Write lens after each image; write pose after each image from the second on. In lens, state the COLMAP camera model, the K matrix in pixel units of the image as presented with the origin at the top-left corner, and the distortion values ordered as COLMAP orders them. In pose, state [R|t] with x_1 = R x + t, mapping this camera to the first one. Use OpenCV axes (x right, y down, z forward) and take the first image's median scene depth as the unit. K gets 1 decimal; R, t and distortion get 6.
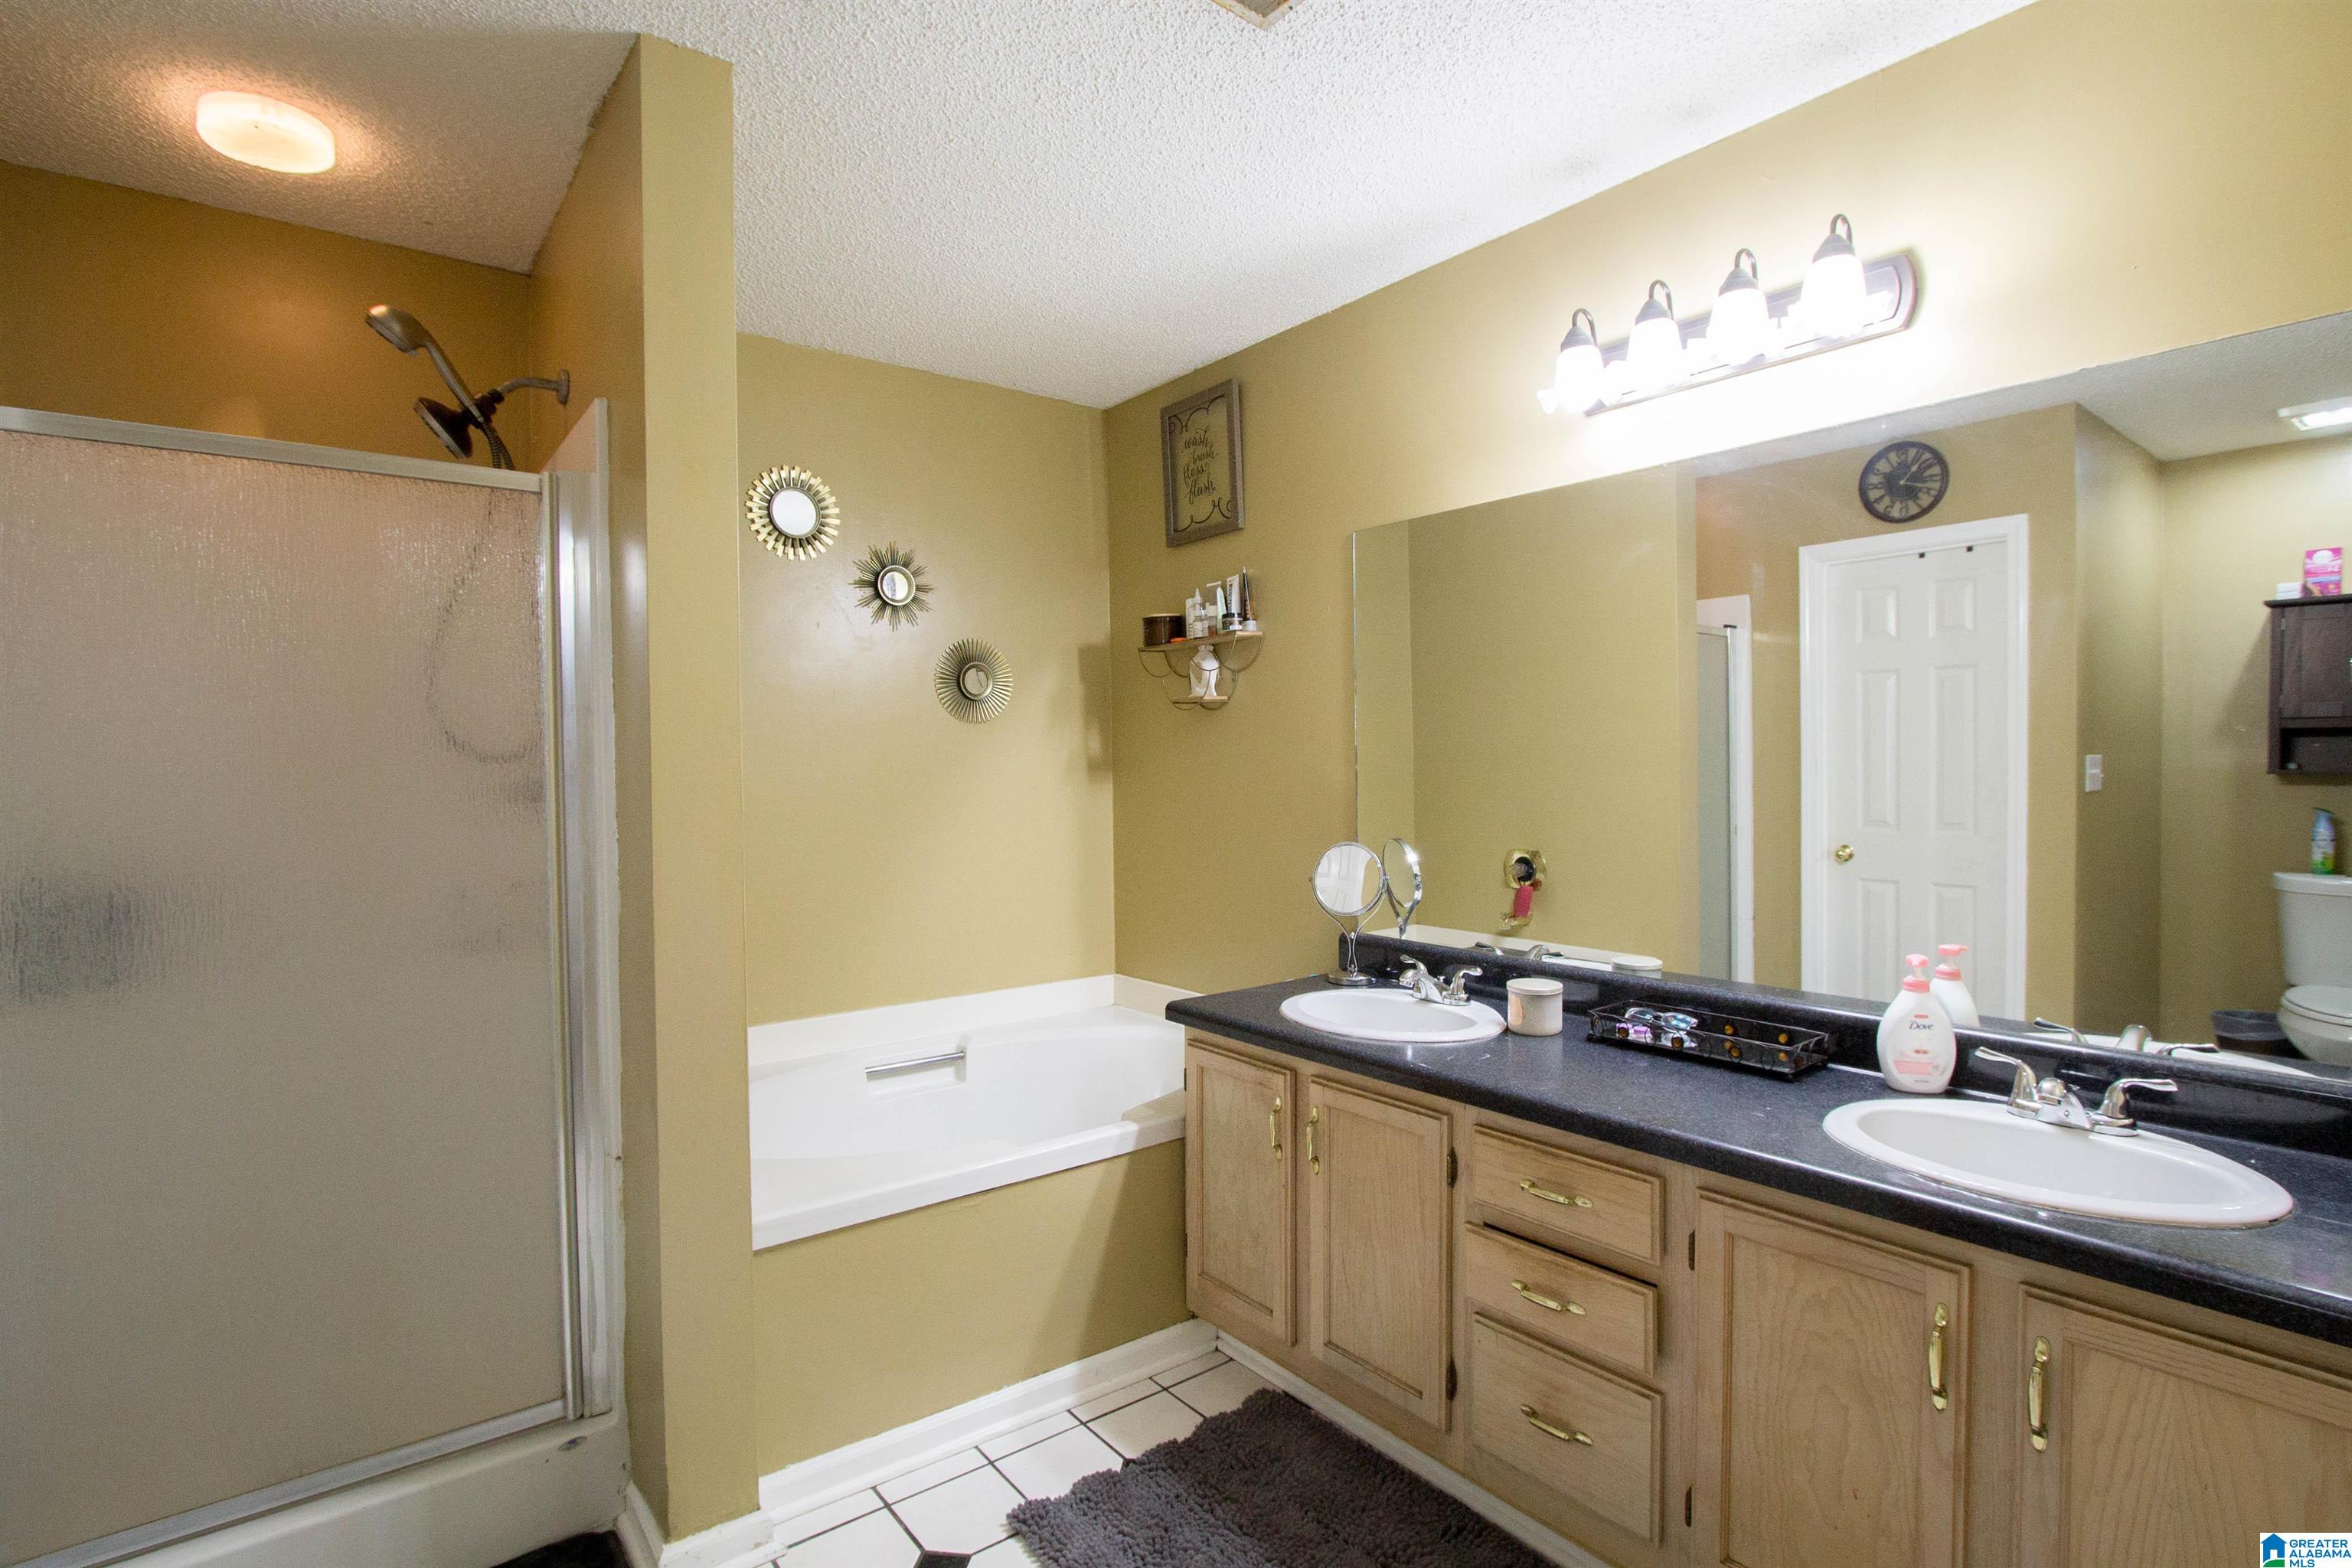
lens RADIAL K [[1140.4, 0, 1176.0], [0, 1140.4, 784.0], [0, 0, 1]] dist [-0.016203, 0.000530]
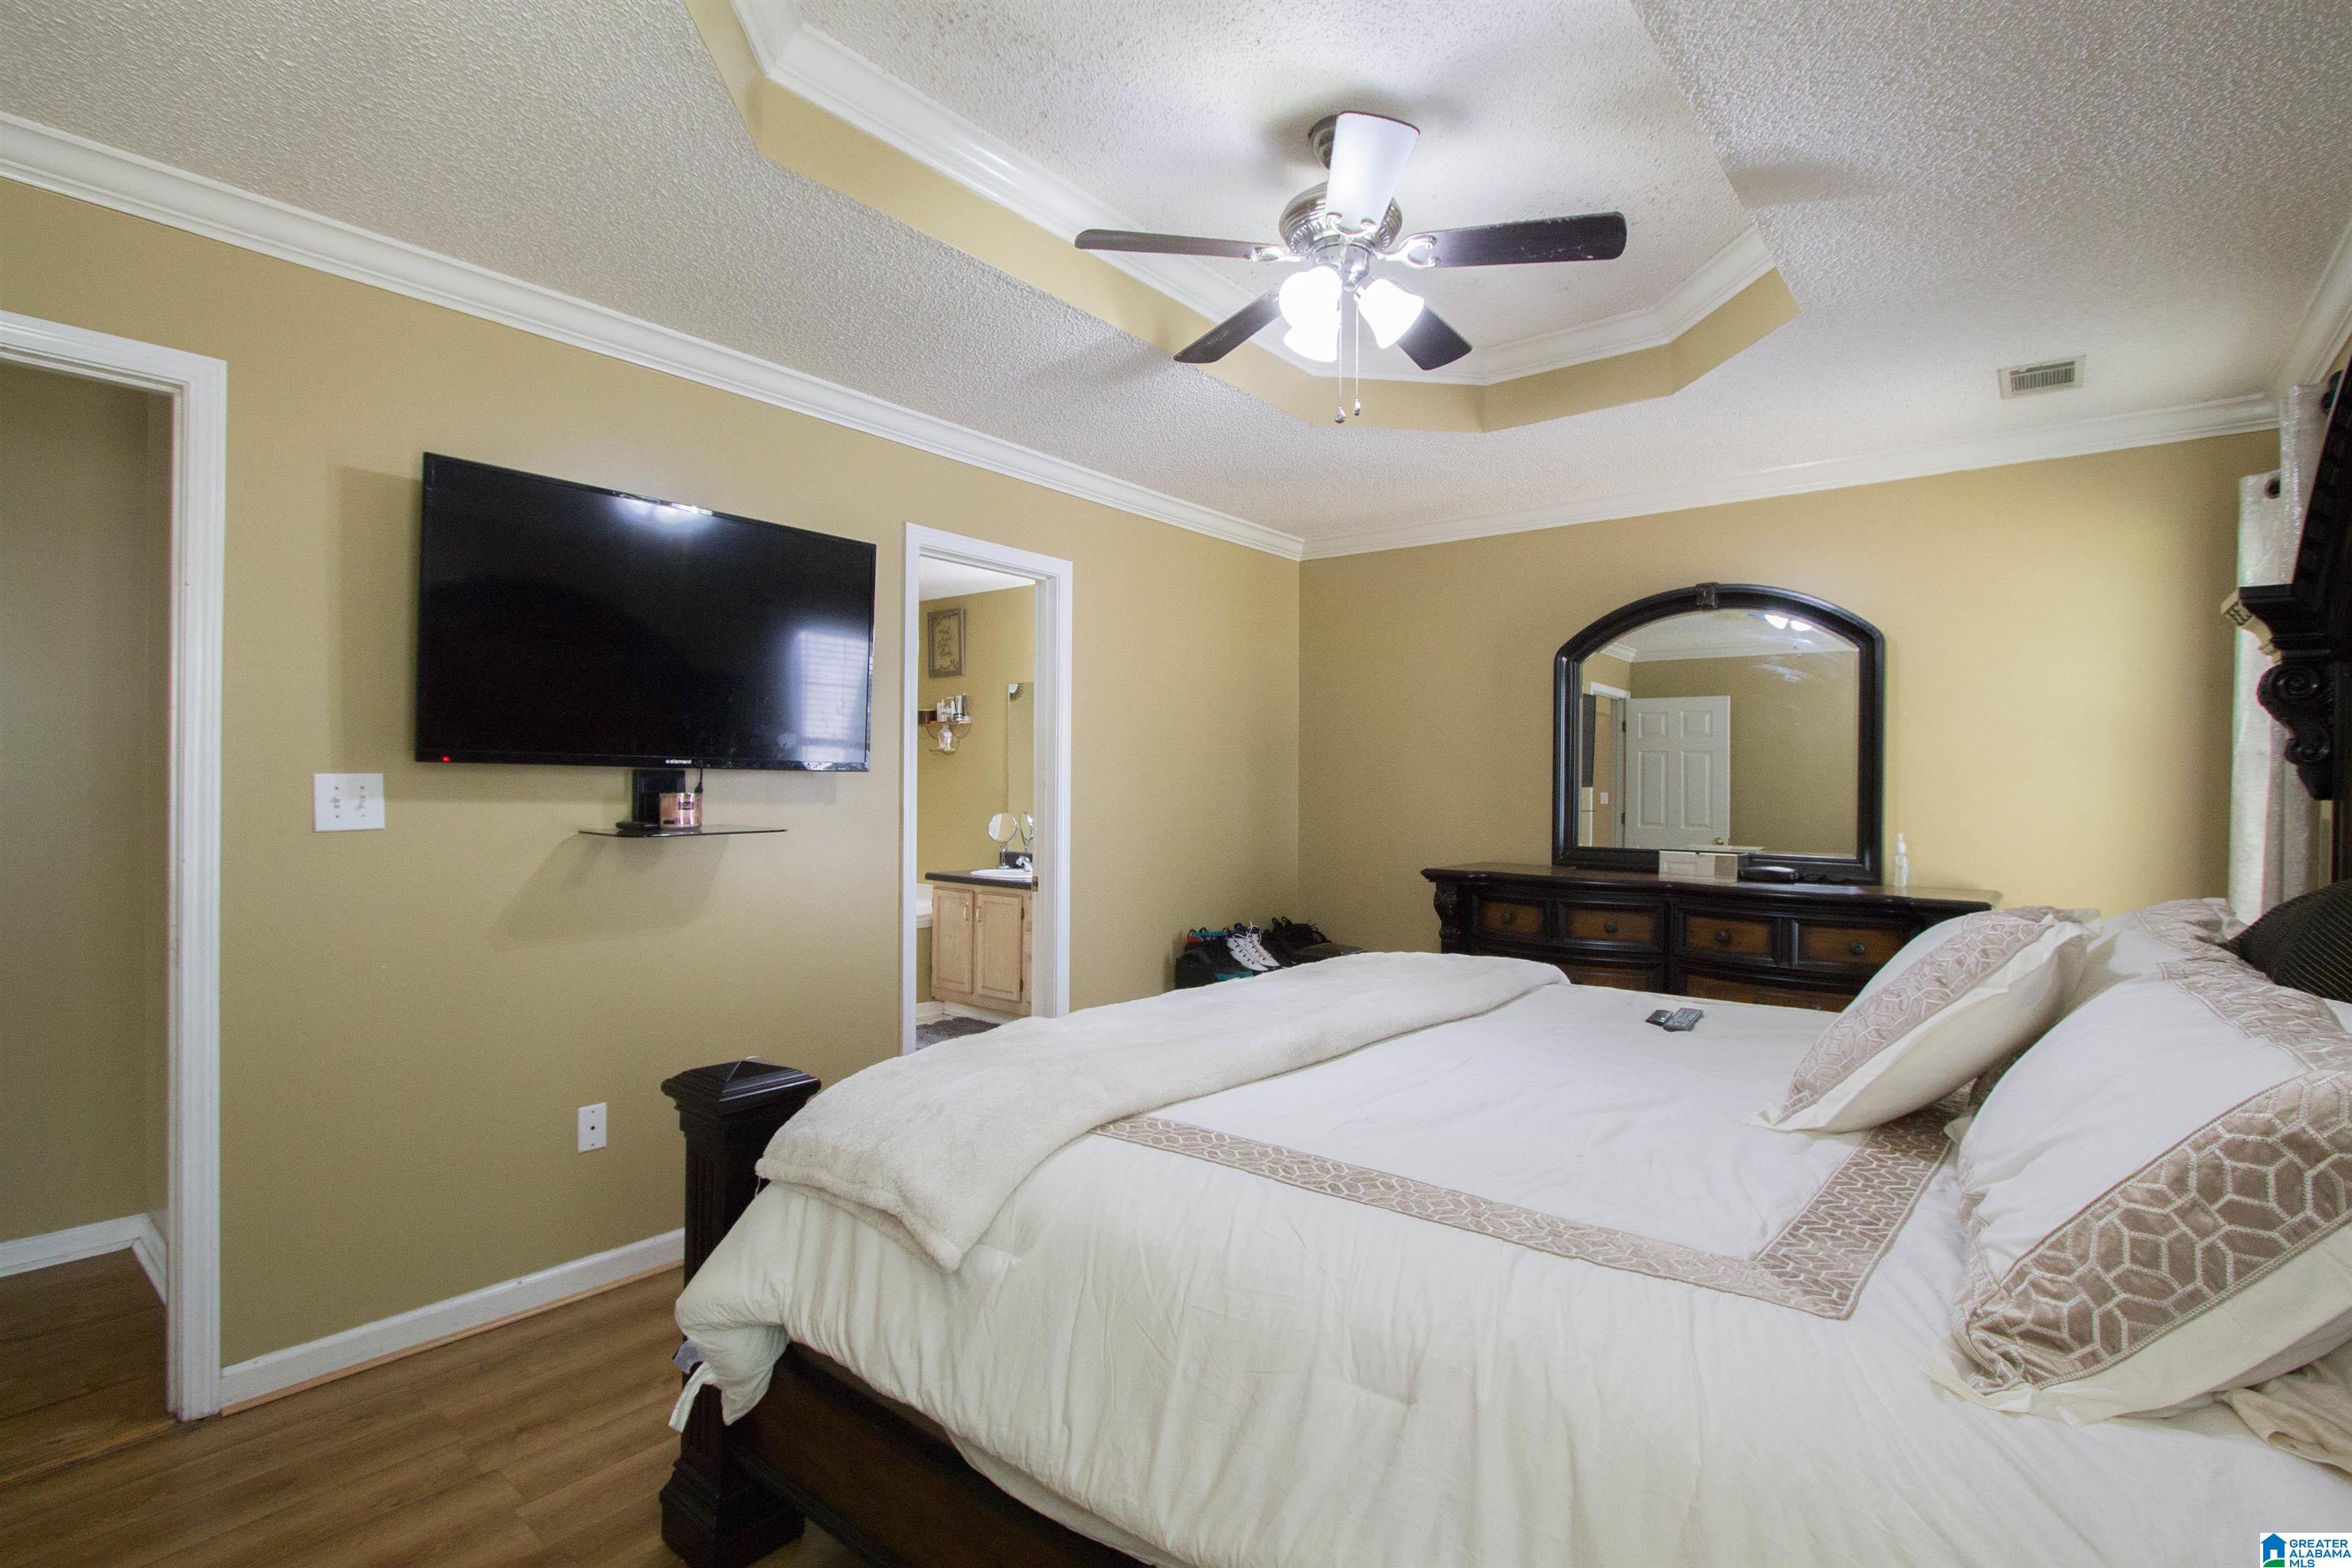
lens RADIAL K [[1124.1, 0, 1194.8], [0, 1124.1, 781.6], [0, 0, 1]] dist [-0.018084, 0.000963]
pose [[0.972104, 0.021901, 0.233528, -0.011502], [-0.017543, 0.999631, -0.020723, 0.024707], [-0.233895, 0.016048, 0.972129, -1.268684]]
